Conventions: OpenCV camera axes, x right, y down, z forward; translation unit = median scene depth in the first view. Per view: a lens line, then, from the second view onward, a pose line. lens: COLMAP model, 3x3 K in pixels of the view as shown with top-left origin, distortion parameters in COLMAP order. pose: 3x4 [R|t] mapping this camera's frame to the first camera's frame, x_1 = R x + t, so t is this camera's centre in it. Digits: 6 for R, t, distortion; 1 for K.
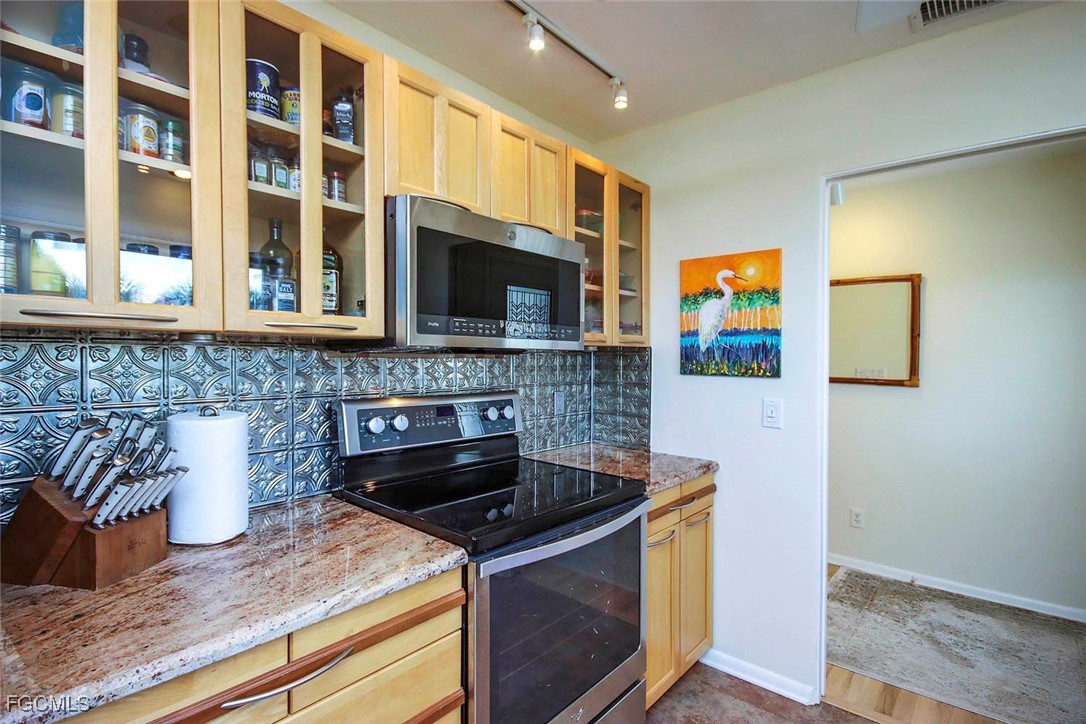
lens RADIAL K [[512.5, 0, 542.9], [0, 512.5, 361.8], [0, 0, 1]] dist [-0.012822, 0.000022]
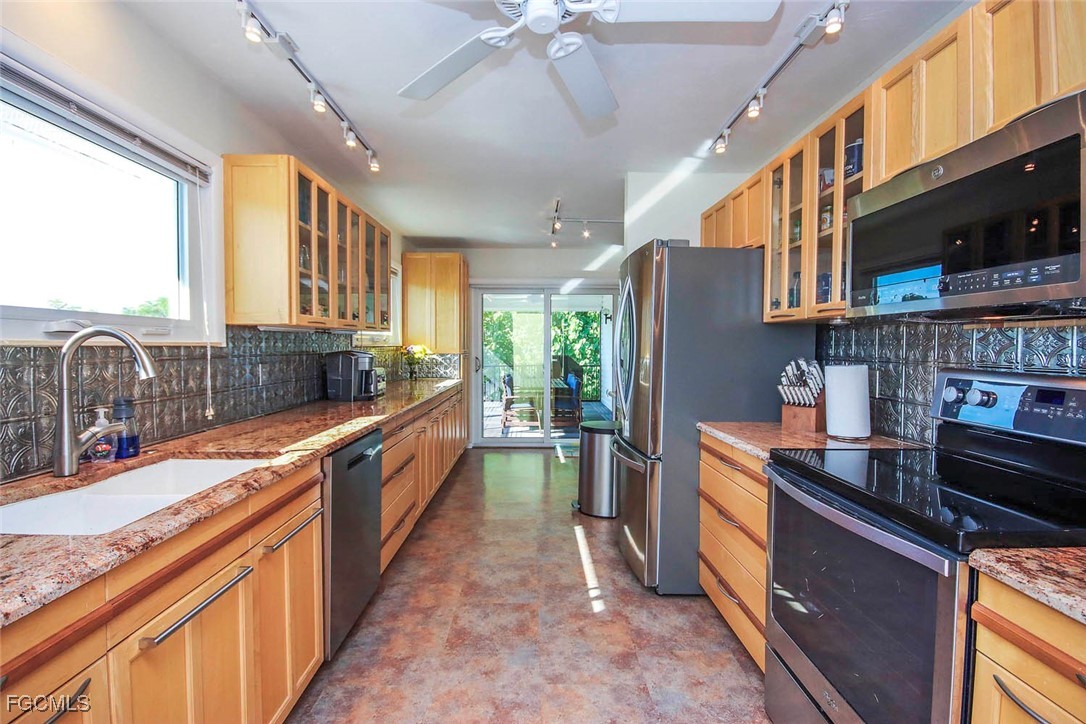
lens RADIAL K [[512.5, 0, 542.6], [0, 512.5, 364.1], [0, 0, 1]] dist [-0.012822, 0.000022]
pose [[-0.733891, 0.012079, -0.679160, 1.129710], [-0.016871, 0.999209, 0.036002, 0.047727], [0.679057, 0.037880, -0.733107, 1.395434]]
